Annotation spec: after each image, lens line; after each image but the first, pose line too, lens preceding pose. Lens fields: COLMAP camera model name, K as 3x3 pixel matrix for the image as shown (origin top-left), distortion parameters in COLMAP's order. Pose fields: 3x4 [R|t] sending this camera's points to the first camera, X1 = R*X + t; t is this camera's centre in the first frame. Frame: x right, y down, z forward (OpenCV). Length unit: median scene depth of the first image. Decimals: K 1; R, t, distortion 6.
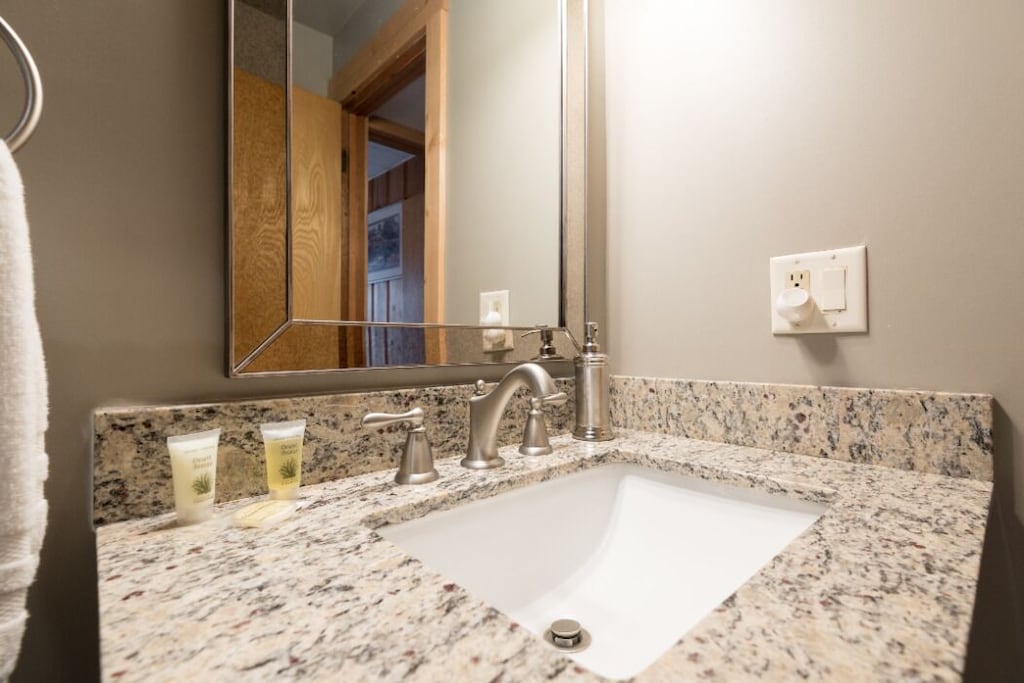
lens RADIAL K [[471.1, 0, 512.0], [0, 471.1, 341.5], [0, 0, 1]] dist [0.032129, -0.018848]
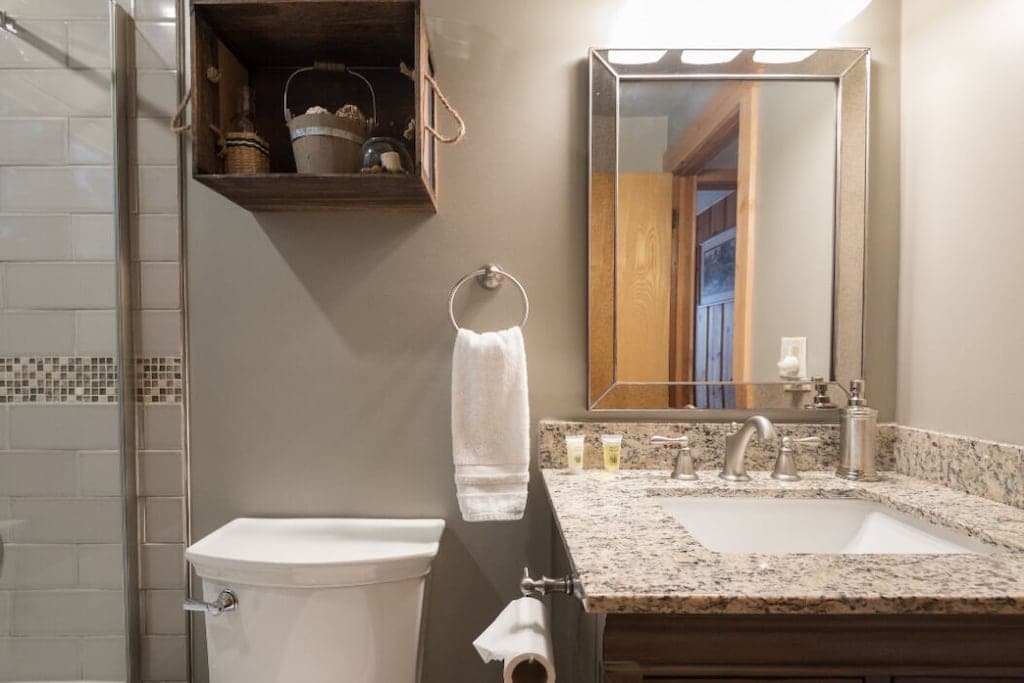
lens RADIAL K [[477.5, 0, 498.6], [0, 477.5, 351.3], [0, 0, 1]] dist [0.028768, -0.021212]
pose [[0.745886, 0.006753, -0.666040, 0.394432], [-0.003390, 0.999974, 0.006342, -0.152111], [0.666065, -0.002473, 0.745889, -0.643625]]
